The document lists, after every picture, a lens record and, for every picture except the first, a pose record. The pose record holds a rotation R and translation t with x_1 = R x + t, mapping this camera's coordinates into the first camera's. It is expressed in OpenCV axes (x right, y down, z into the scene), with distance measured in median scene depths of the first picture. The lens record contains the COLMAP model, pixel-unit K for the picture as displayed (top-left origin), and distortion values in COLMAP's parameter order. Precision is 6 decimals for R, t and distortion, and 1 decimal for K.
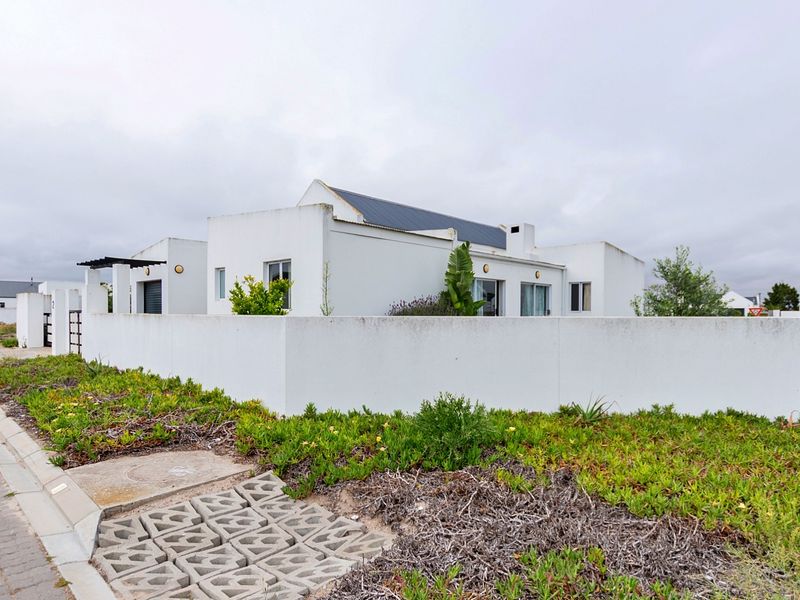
lens RADIAL K [[423.5, 0, 401.2], [0, 423.5, 316.9], [0, 0, 1]] dist [-0.000862, -0.000230]
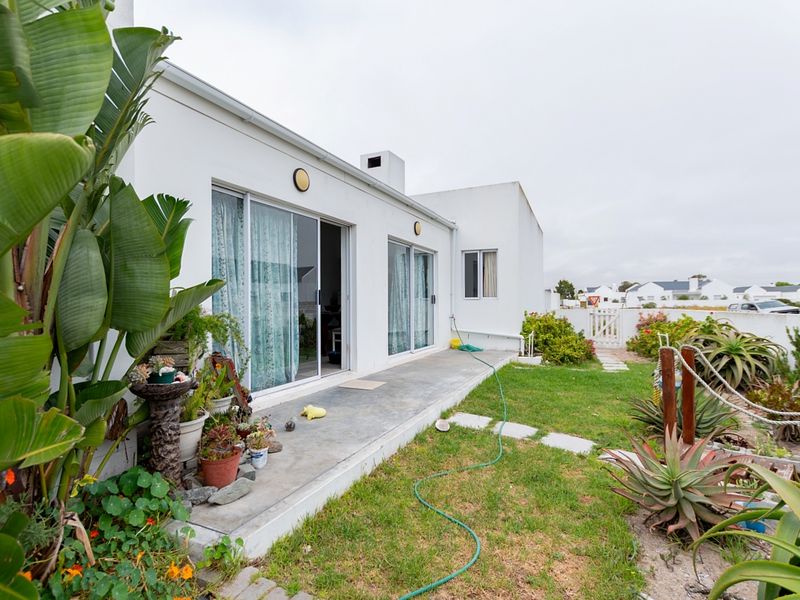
lens RADIAL K [[384.2, 0, 402.5], [0, 384.2, 306.4], [0, 0, 1]] dist [0.025265, -0.000022]
pose [[0.944469, -0.012680, 0.328356, 0.142037], [0.013582, 0.999908, -0.000454, -0.001839], [-0.328320, 0.004888, 0.944554, 0.537677]]
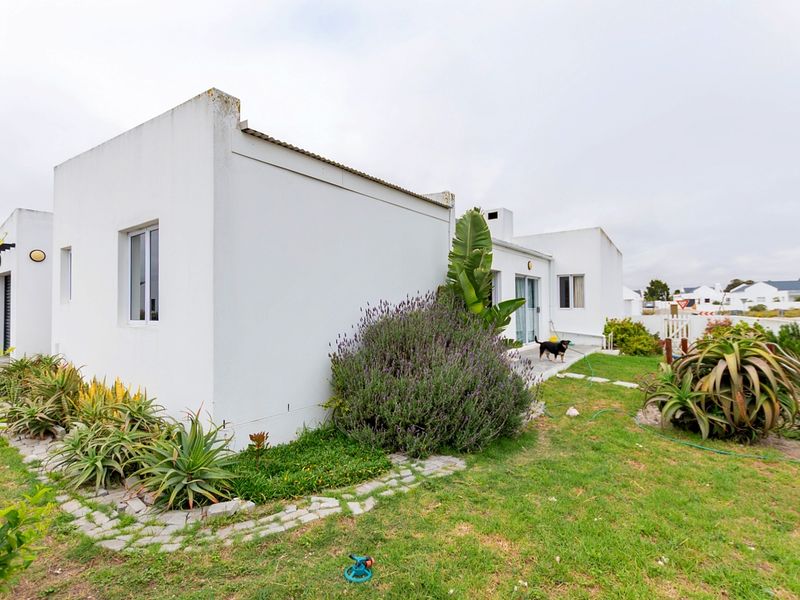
lens RADIAL K [[368.6, 0, 400.0], [0, 368.6, 300.0], [0, 0, 1]] dist [0.001482, -0.000842]
pose [[0.992365, -0.011128, 0.122834, -0.020010], [0.014468, 0.999548, -0.026336, -0.015775], [-0.122485, 0.027912, 0.992078, 0.306138]]
